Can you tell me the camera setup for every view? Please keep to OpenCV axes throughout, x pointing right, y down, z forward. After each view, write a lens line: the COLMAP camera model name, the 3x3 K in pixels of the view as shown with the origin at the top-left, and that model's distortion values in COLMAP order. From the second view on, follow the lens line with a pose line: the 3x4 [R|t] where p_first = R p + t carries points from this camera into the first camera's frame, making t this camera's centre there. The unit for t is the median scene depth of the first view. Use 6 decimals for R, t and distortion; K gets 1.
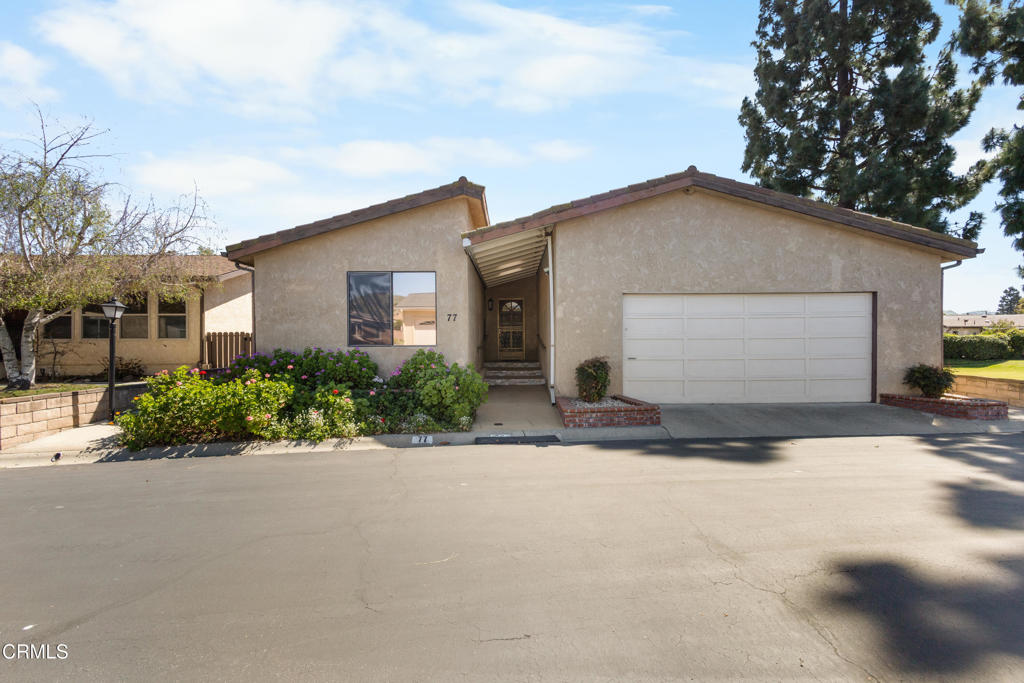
lens RADIAL K [[466.1, 0, 512.0], [0, 466.1, 341.5], [0, 0, 1]] dist [0.001816, 0.000481]
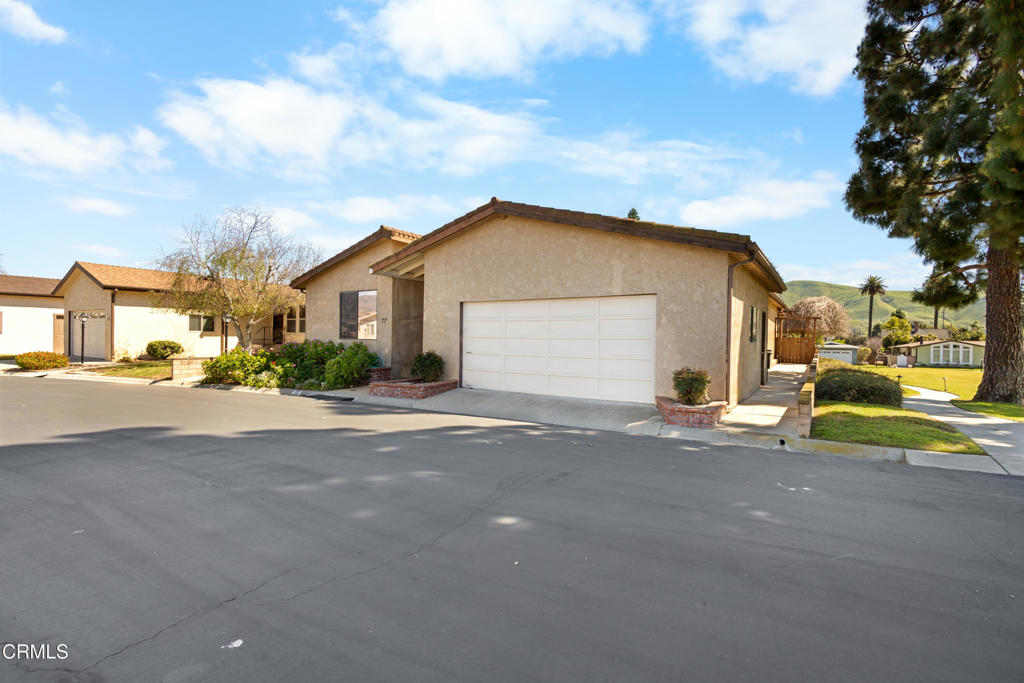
lens RADIAL K [[466.1, 0, 512.0], [0, 466.1, 341.5], [0, 0, 1]] dist [0.001816, 0.000481]
pose [[0.831067, 0.021719, -0.555748, 1.079972], [-0.020573, 0.999754, 0.008306, -0.007128], [0.555792, 0.004530, 0.831309, 0.005405]]
